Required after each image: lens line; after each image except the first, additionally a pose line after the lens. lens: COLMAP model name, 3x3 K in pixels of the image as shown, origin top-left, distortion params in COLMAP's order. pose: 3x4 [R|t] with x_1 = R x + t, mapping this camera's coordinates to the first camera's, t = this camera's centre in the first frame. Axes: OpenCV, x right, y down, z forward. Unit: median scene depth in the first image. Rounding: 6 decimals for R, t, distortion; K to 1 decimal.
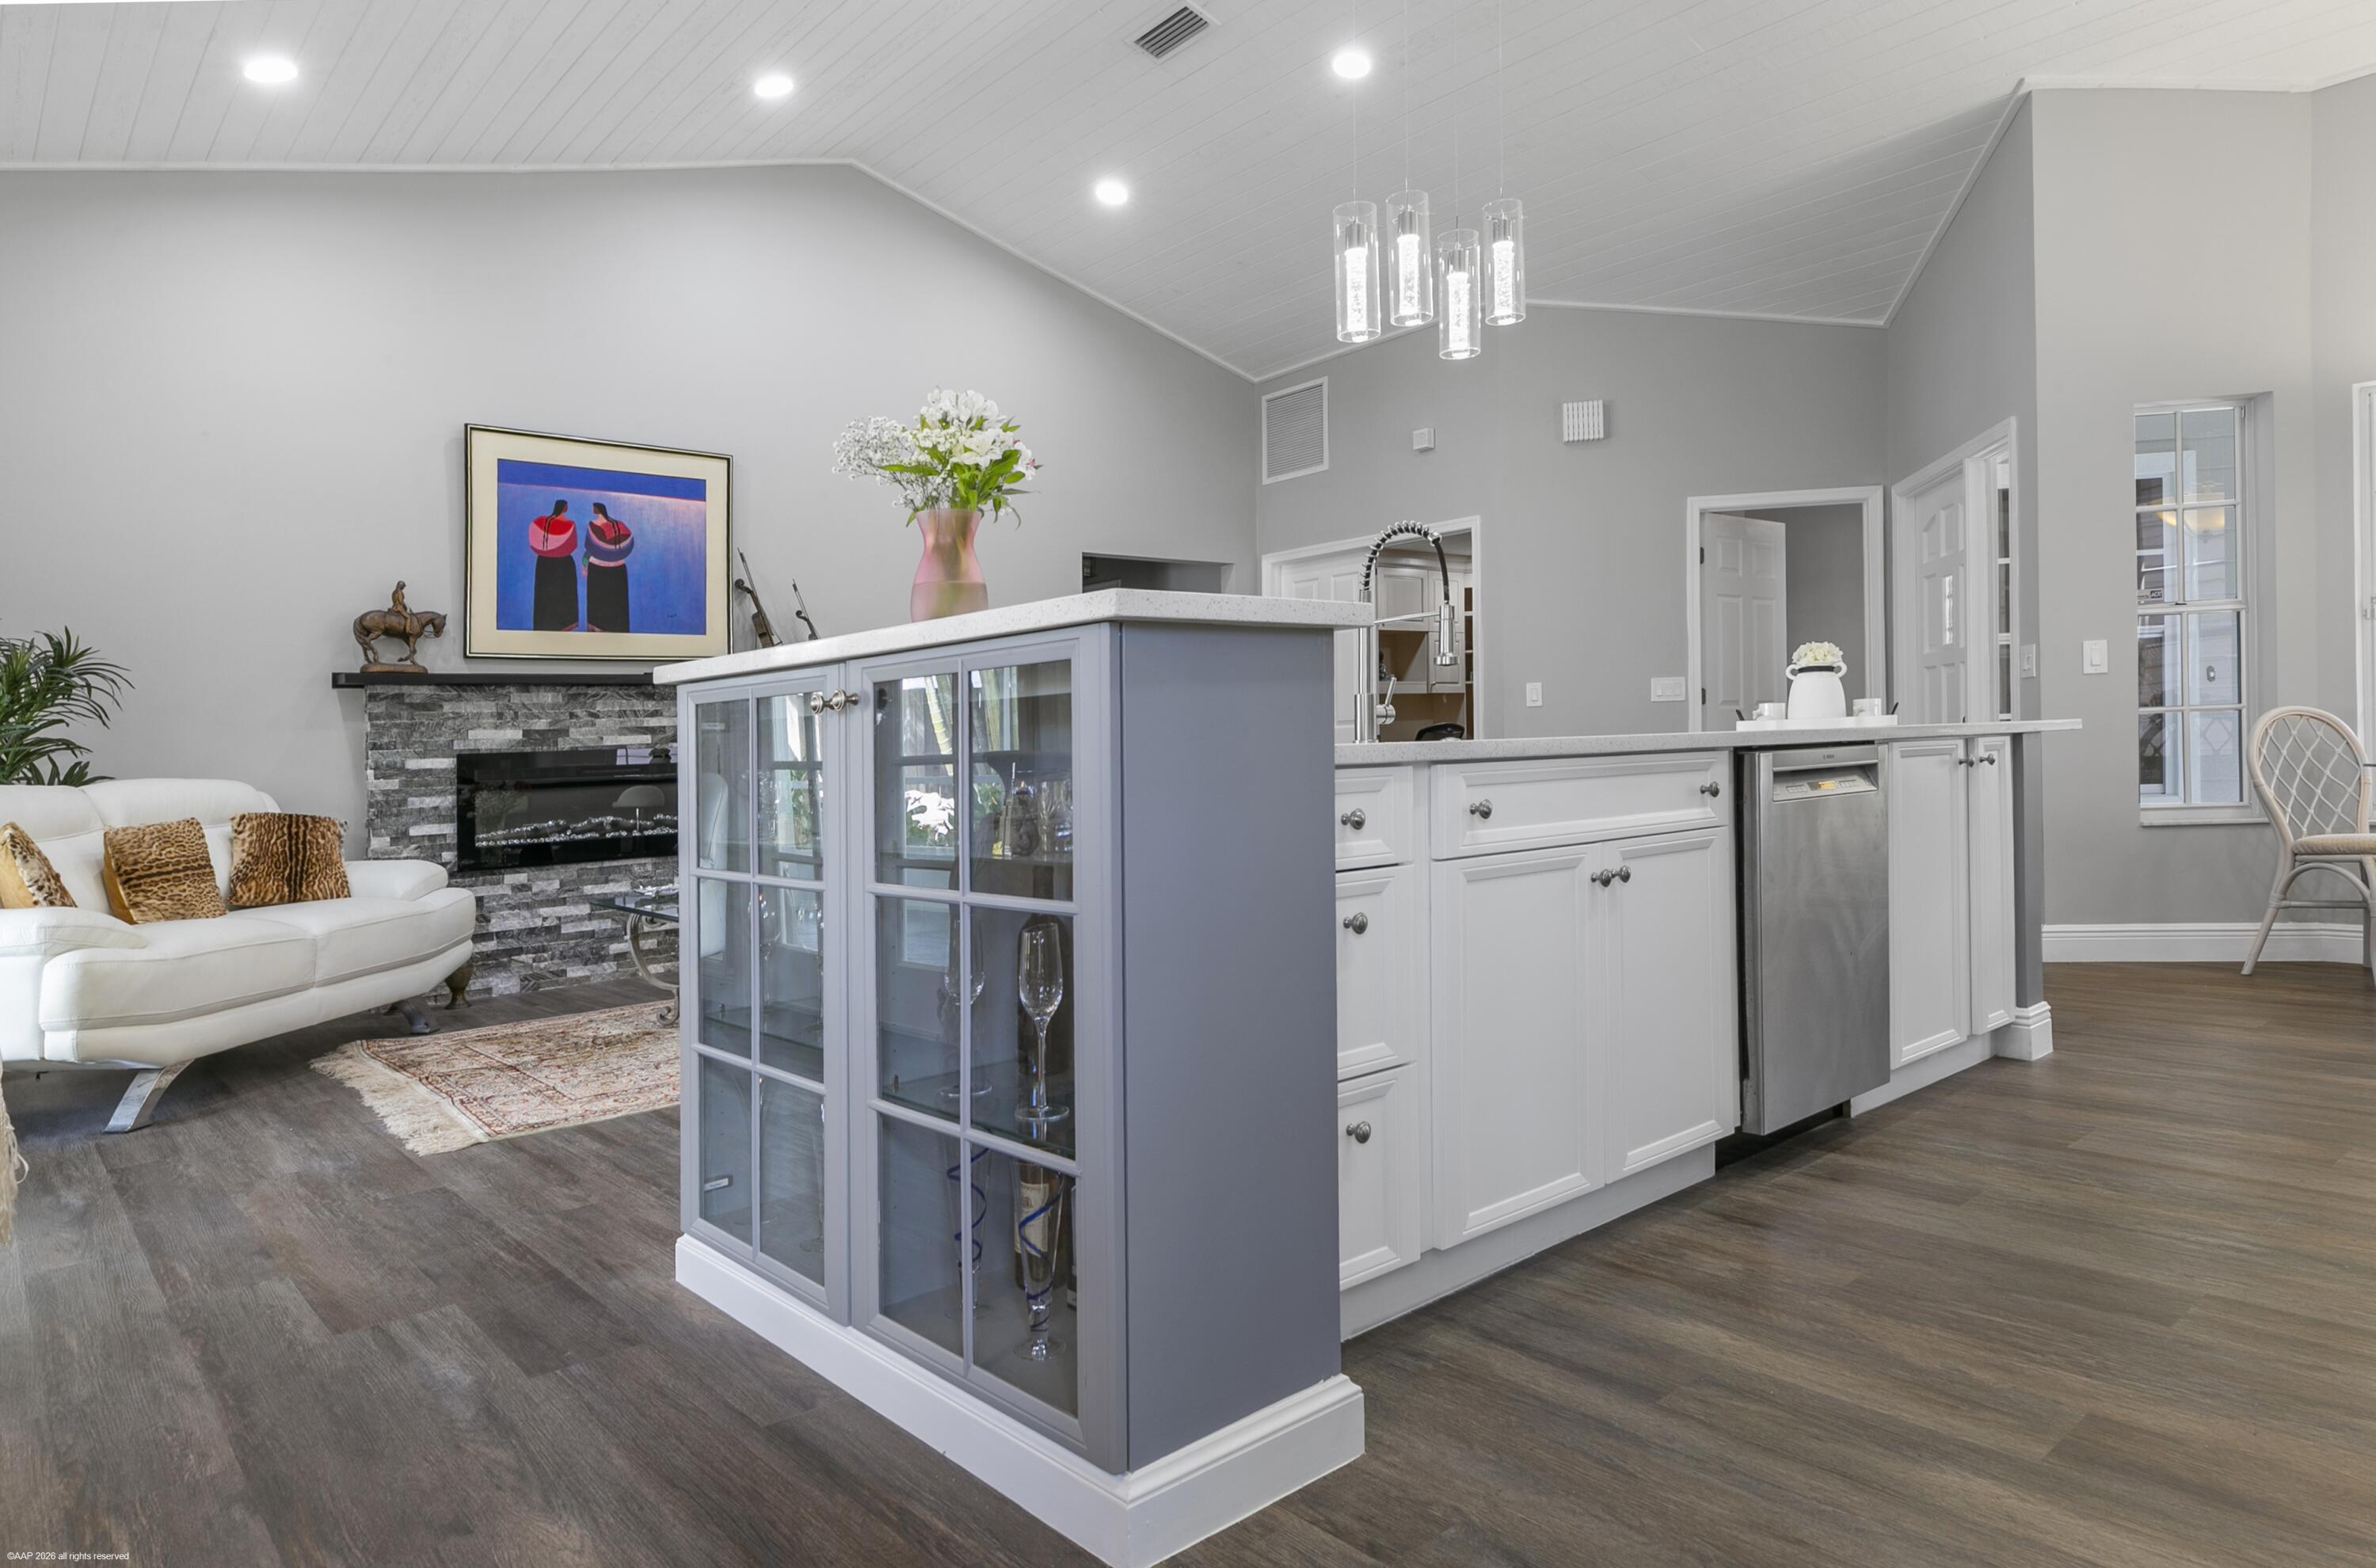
lens RADIAL K [[1442.4, 0, 1183.5], [0, 1442.4, 686.5], [0, 0, 1]] dist [-0.014510, 0.002161]
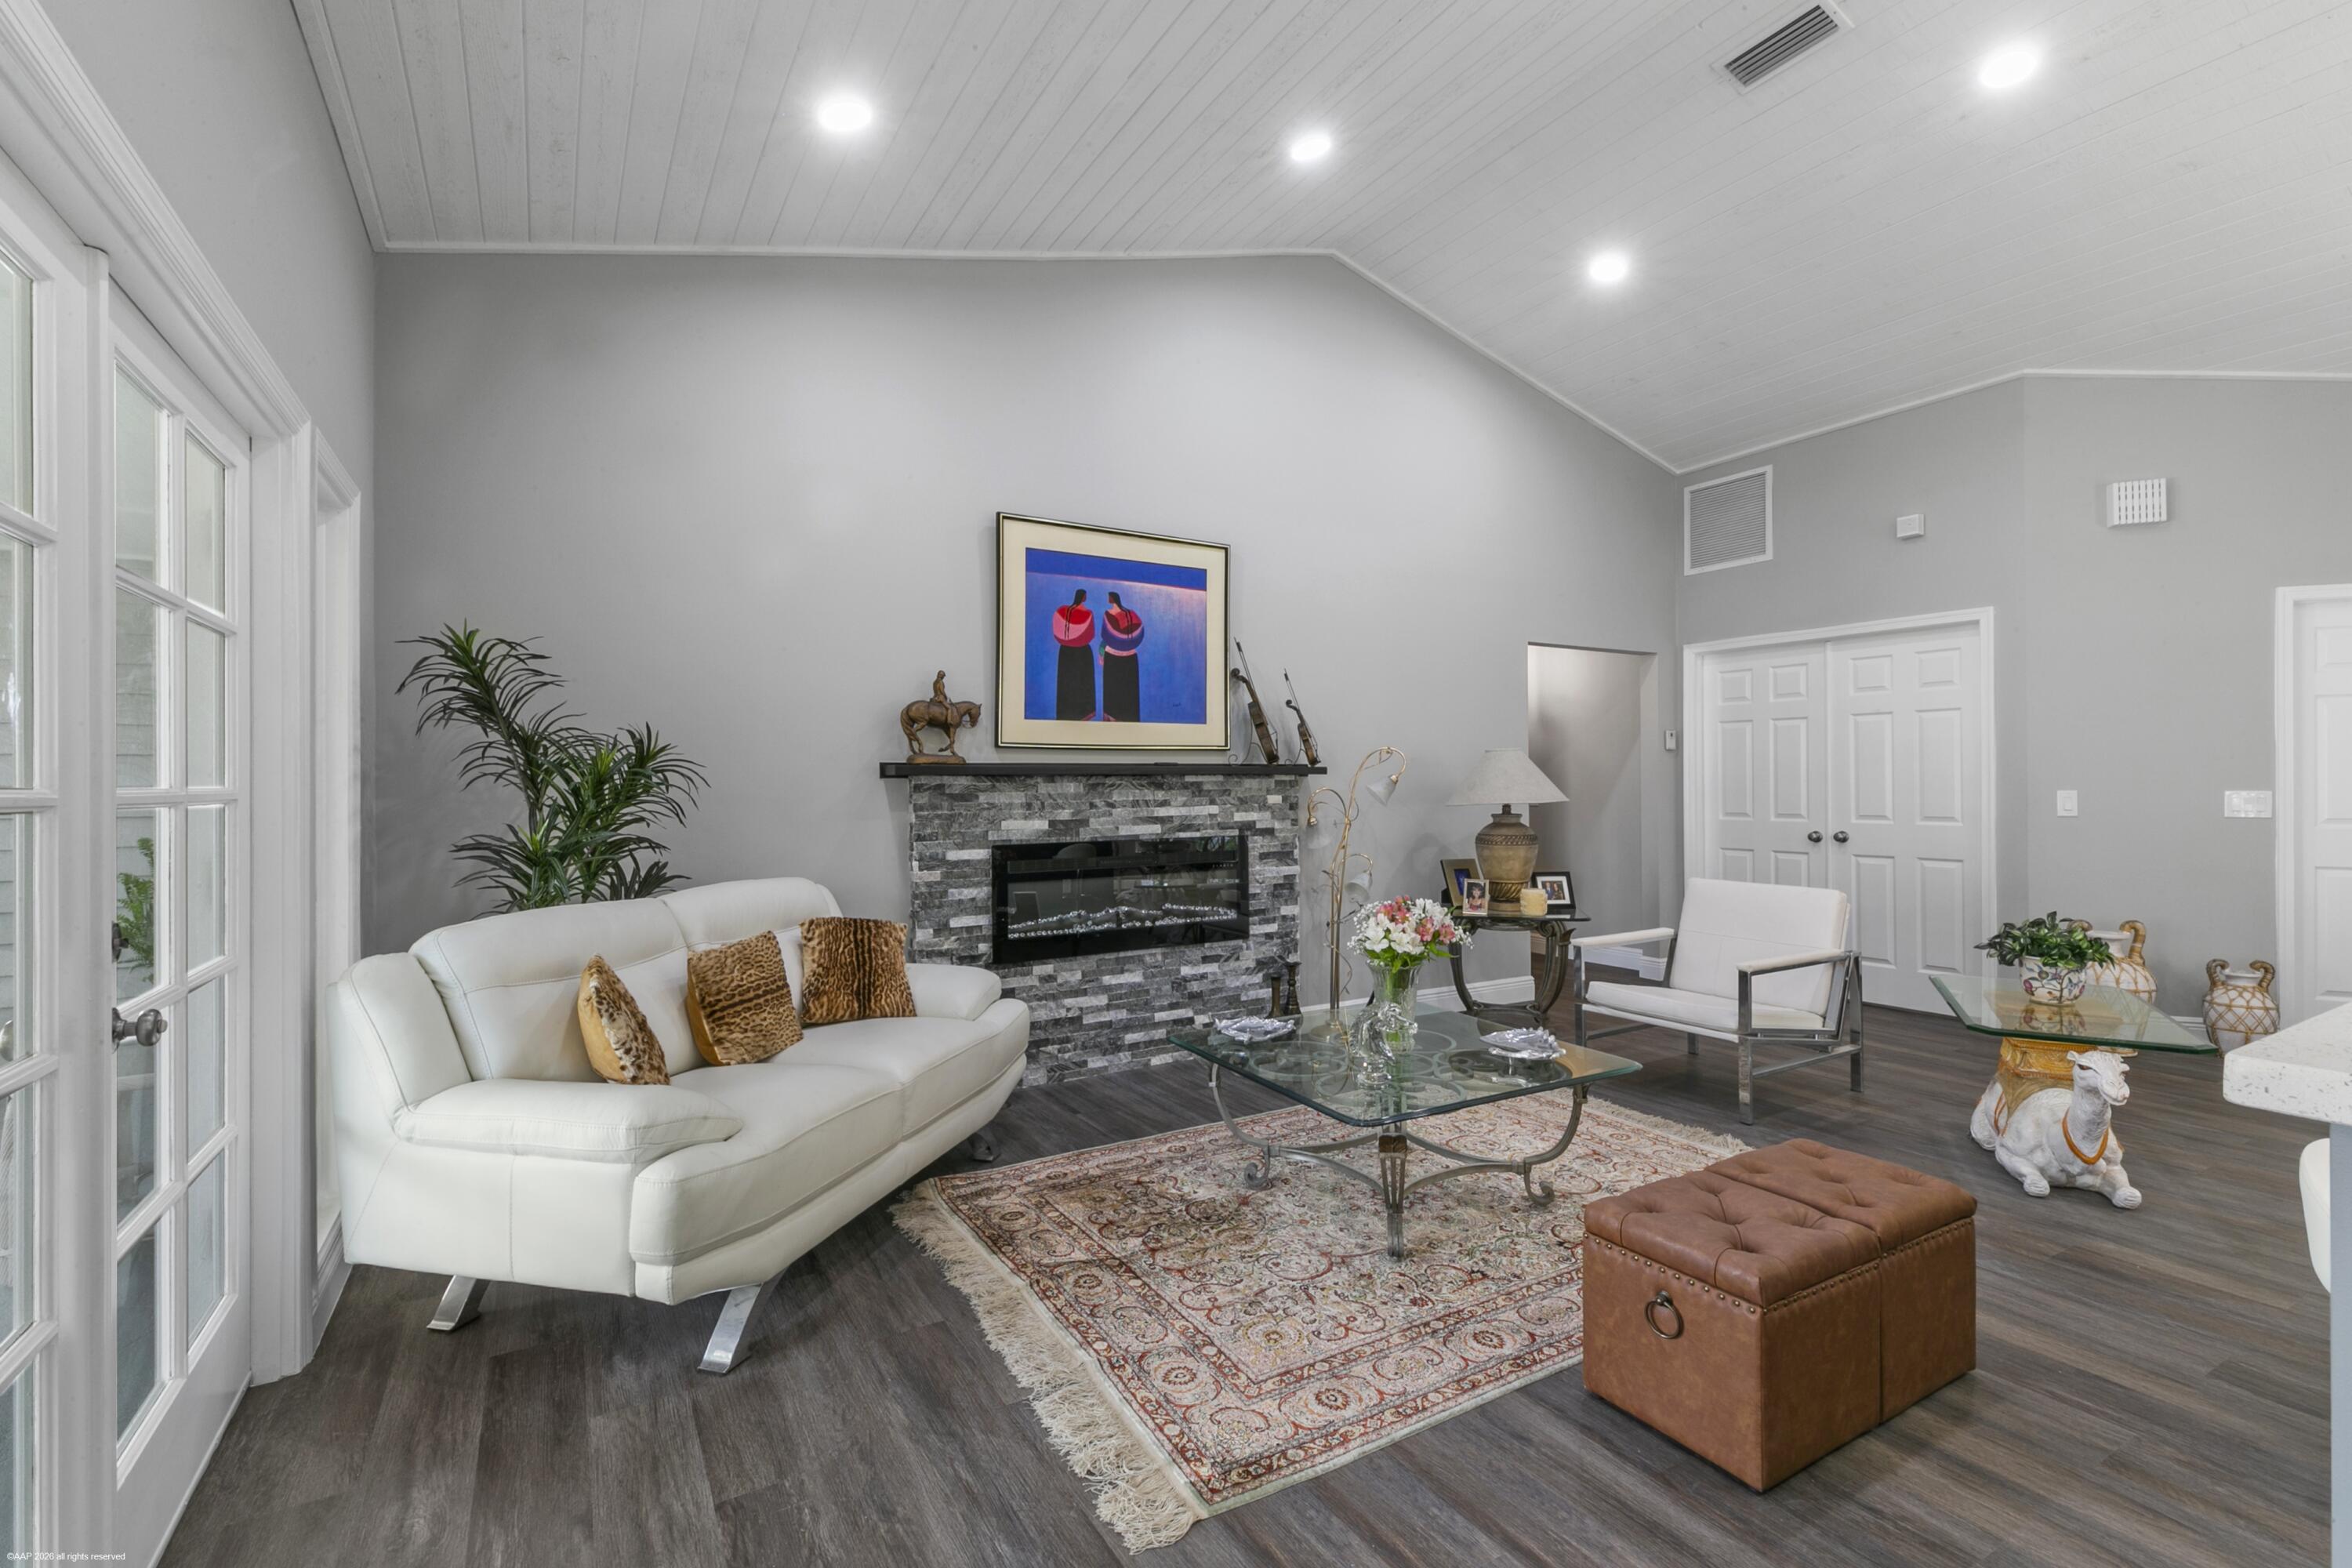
lens RADIAL K [[1073.4, 0, 1176.0], [0, 1073.4, 784.0], [0, 0, 1]] dist [-0.016627, 0.000078]
pose [[0.981698, 0.031599, -0.187803, -0.233786], [-0.022650, 0.998512, 0.049607, -0.034247], [0.189091, -0.044445, 0.980953, 0.285777]]
